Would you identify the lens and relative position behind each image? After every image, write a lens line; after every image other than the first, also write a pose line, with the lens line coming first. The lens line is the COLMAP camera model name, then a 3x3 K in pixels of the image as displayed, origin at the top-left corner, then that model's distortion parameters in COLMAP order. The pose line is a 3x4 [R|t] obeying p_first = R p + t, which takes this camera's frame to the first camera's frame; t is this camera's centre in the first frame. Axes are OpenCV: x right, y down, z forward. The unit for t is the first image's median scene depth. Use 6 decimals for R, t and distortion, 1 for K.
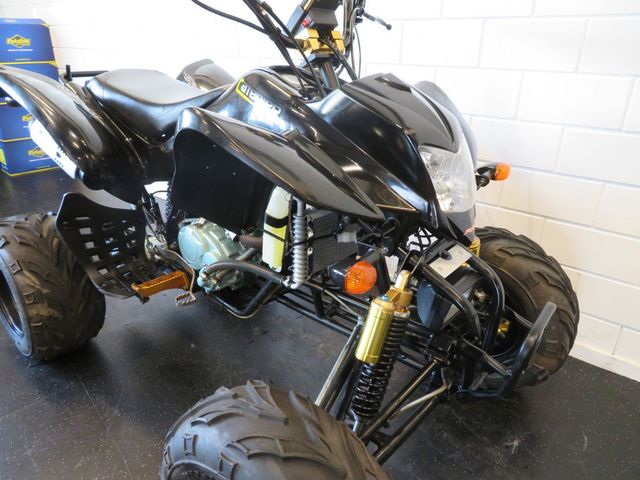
lens RADIAL K [[459.0, 0, 319.6], [0, 459.0, 237.3], [0, 0, 1]] dist [0.004047, -0.011481]
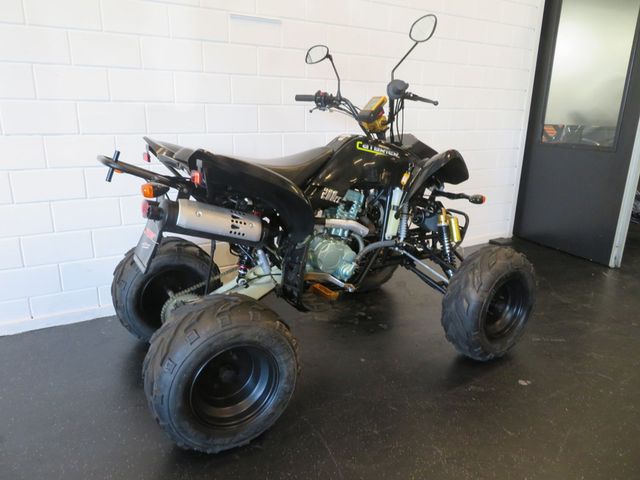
lens RADIAL K [[459.0, 0, 321.0], [0, 459.0, 236.7], [0, 0, 1]] dist [0.004047, -0.011481]
pose [[0.308760, -0.259789, 0.914974, -1.588109], [0.366859, 0.920068, 0.137438, -0.247324], [-0.877543, 0.293231, 0.379386, 0.453495]]
